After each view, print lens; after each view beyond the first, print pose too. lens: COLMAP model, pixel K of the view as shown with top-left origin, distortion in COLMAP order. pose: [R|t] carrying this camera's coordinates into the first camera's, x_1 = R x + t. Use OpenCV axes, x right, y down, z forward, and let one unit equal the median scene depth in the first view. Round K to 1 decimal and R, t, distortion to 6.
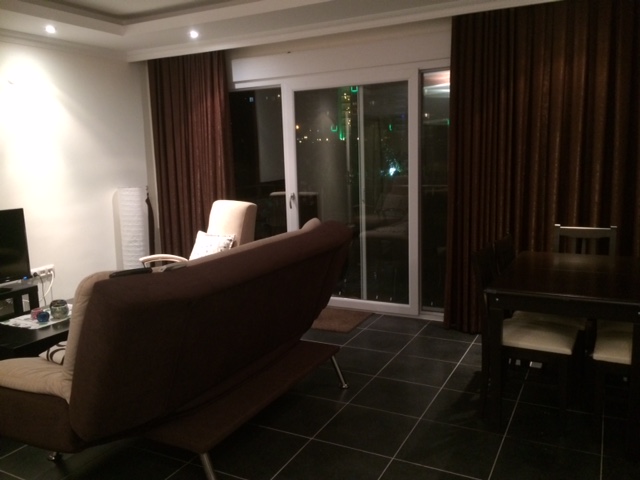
lens RADIAL K [[548.3, 0, 320.0], [0, 548.3, 240.0], [0, 0, 1]] dist [0.050714, -0.008534]
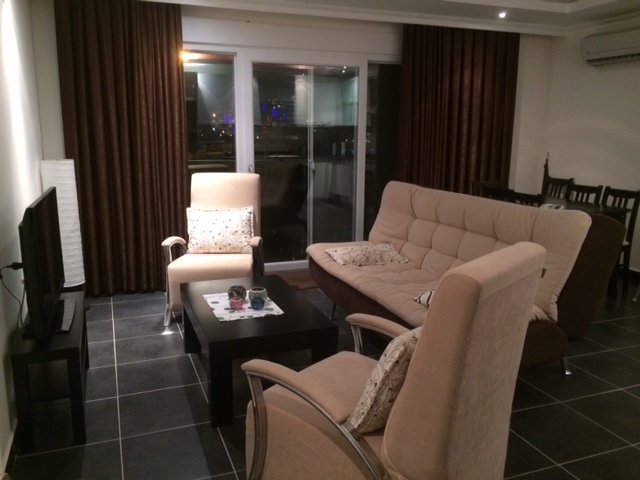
lens RADIAL K [[548.3, 0, 320.0], [0, 548.3, 240.0], [0, 0, 1]] dist [0.050714, -0.008534]
pose [[0.649784, -0.104894, 0.752846, -0.810868], [0.097467, 0.993754, 0.054335, 0.007682], [-0.753844, 0.038072, 0.655950, 0.286854]]
